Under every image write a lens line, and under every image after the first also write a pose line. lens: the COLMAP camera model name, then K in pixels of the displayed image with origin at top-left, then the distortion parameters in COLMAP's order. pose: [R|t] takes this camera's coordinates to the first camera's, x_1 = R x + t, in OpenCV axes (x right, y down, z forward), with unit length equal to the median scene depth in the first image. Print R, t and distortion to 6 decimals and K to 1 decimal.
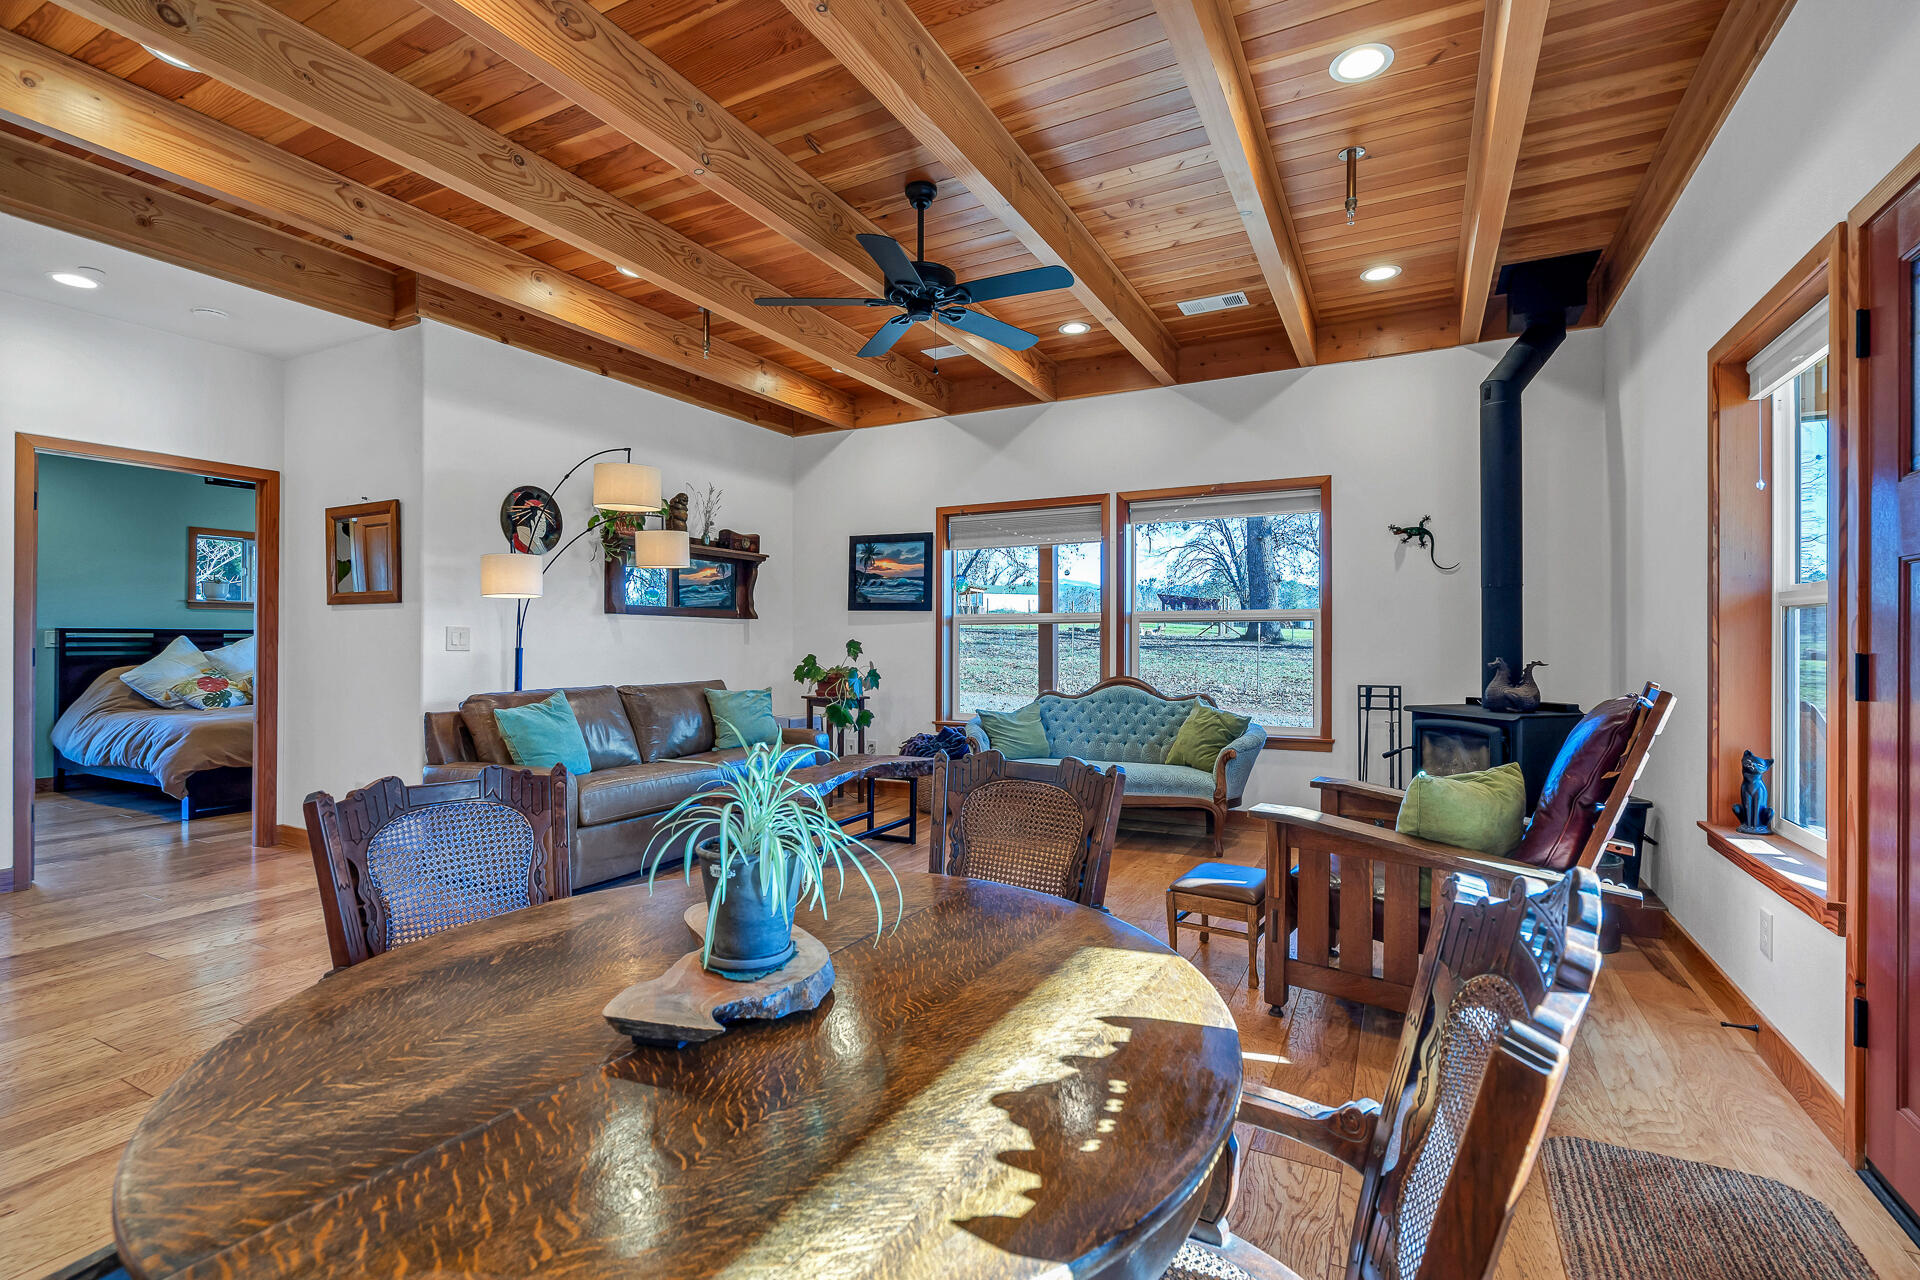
lens RADIAL K [[876.3, 0, 951.0], [0, 876.3, 645.1], [0, 0, 1]] dist [-0.001533, -0.000249]
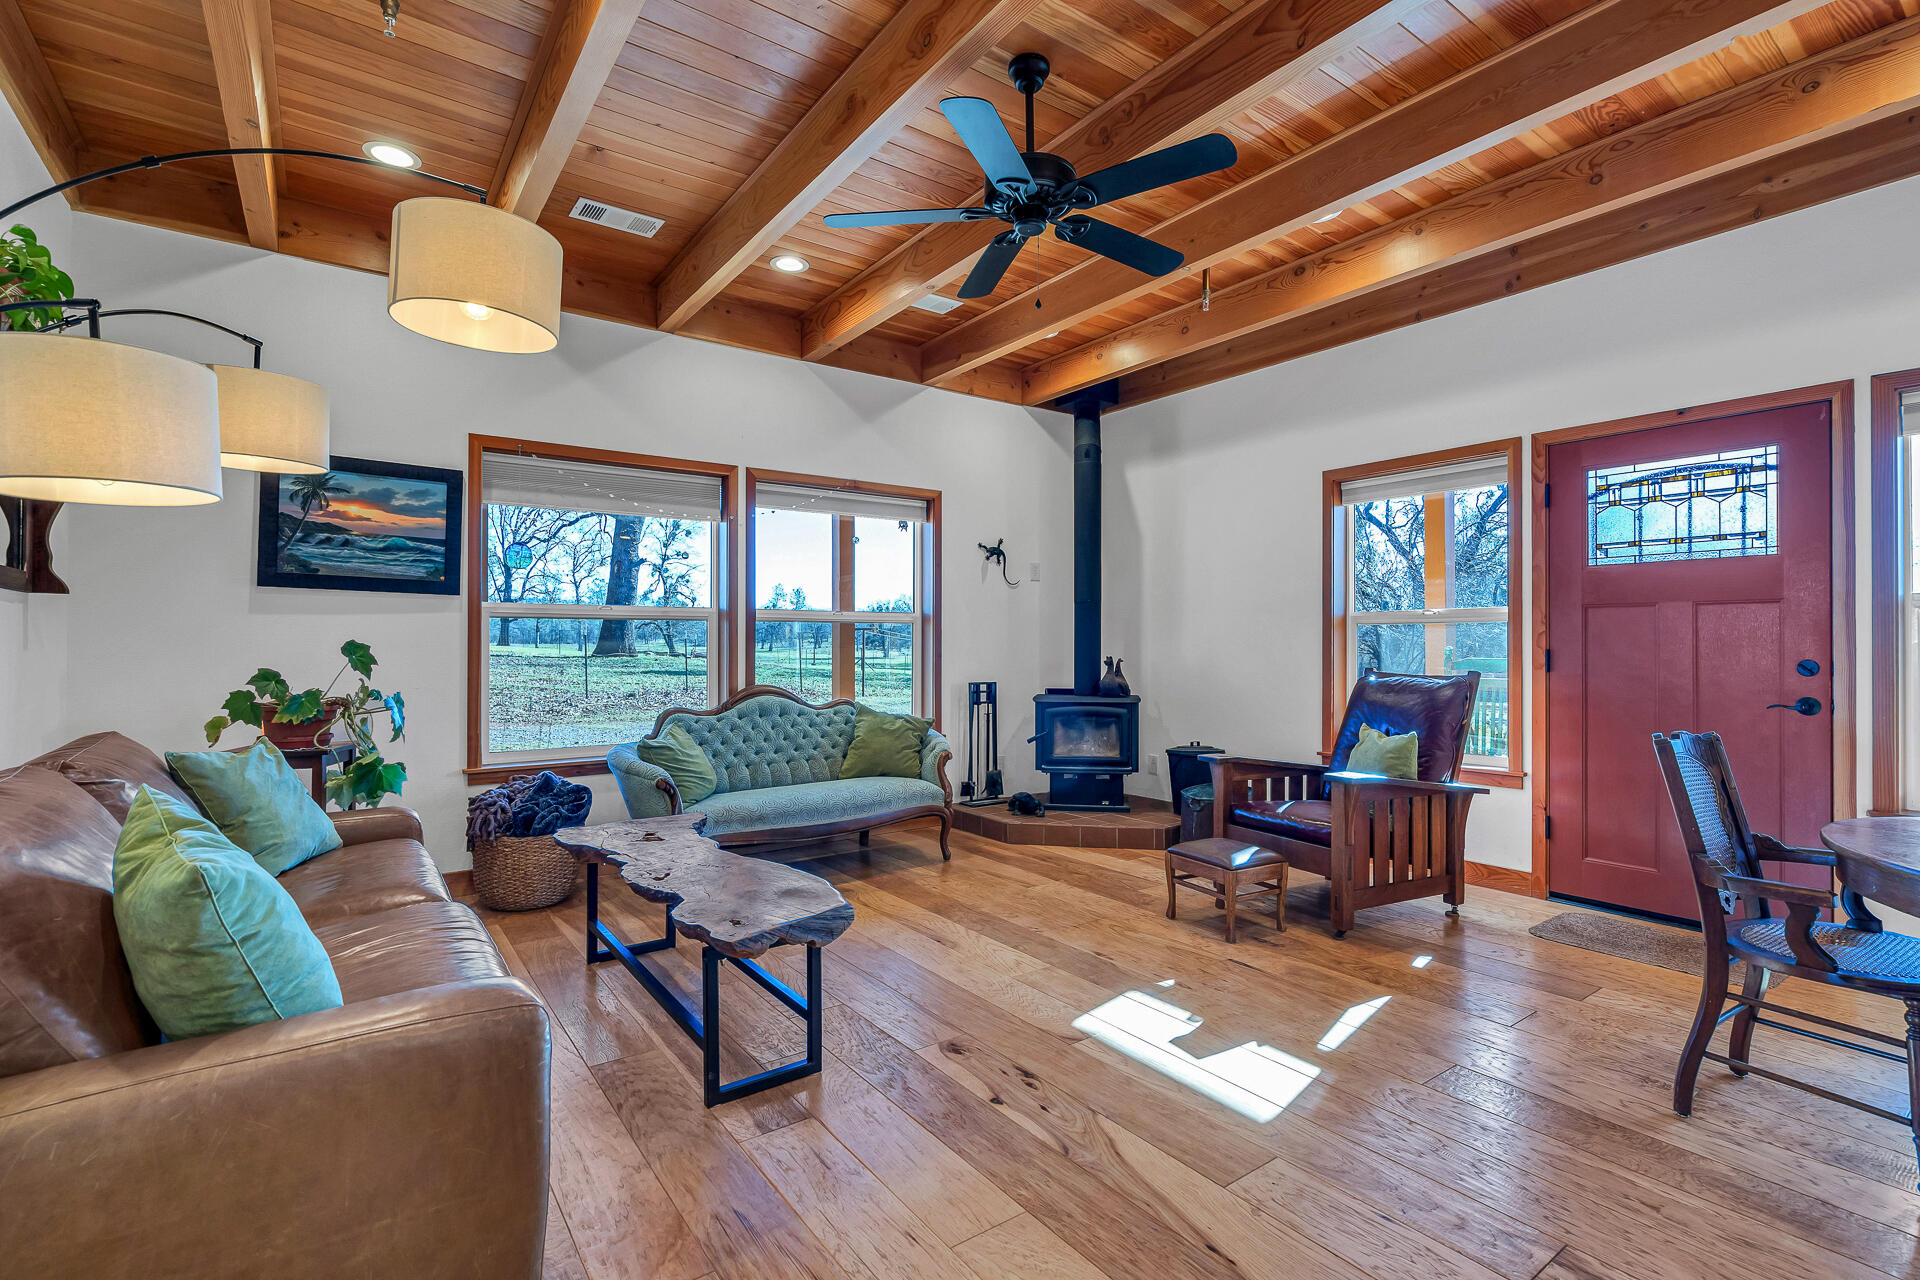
lens RADIAL K [[888.7, 0, 973.7], [0, 888.7, 637.7], [0, 0, 1]] dist [0.001090, 0.000156]
pose [[0.439598, 0.007615, 0.898162, -0.445544], [0.003396, 0.999943, -0.010140, -0.000788], [-0.898188, 0.007507, 0.439547, 0.399196]]
